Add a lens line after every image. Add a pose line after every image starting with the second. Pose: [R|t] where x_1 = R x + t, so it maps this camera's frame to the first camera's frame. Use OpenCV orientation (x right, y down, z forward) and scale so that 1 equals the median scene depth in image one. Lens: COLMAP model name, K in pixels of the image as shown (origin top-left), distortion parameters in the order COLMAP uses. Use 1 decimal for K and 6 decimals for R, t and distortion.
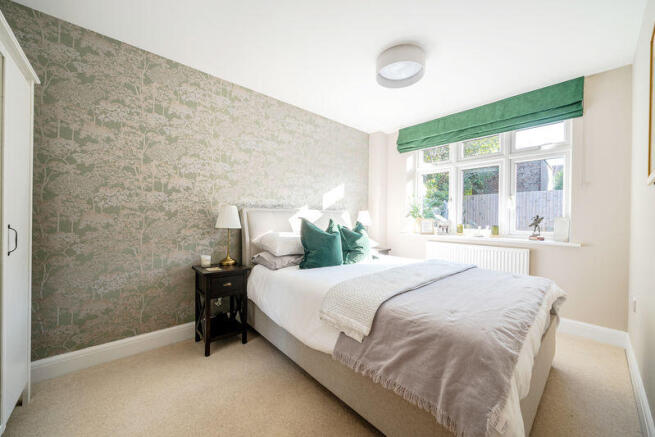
lens RADIAL K [[240.9, 0, 327.5], [0, 240.9, 218.5], [0, 0, 1]] dist [-0.000579, -0.000065]
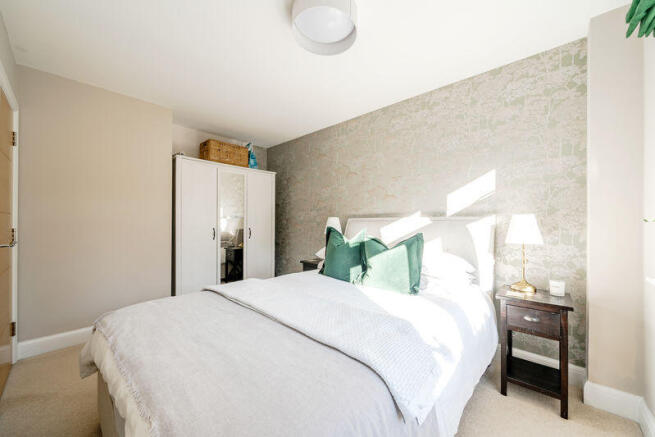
lens RADIAL K [[250.5, 0, 327.5], [0, 250.5, 218.5], [0, 0, 1]] dist [-0.000231, -0.000059]
pose [[0.101644, -0.035057, -0.994203, 0.585017], [-0.020883, 0.999083, -0.037364, 0.004578], [0.994602, 0.024560, 0.100819, 0.509580]]
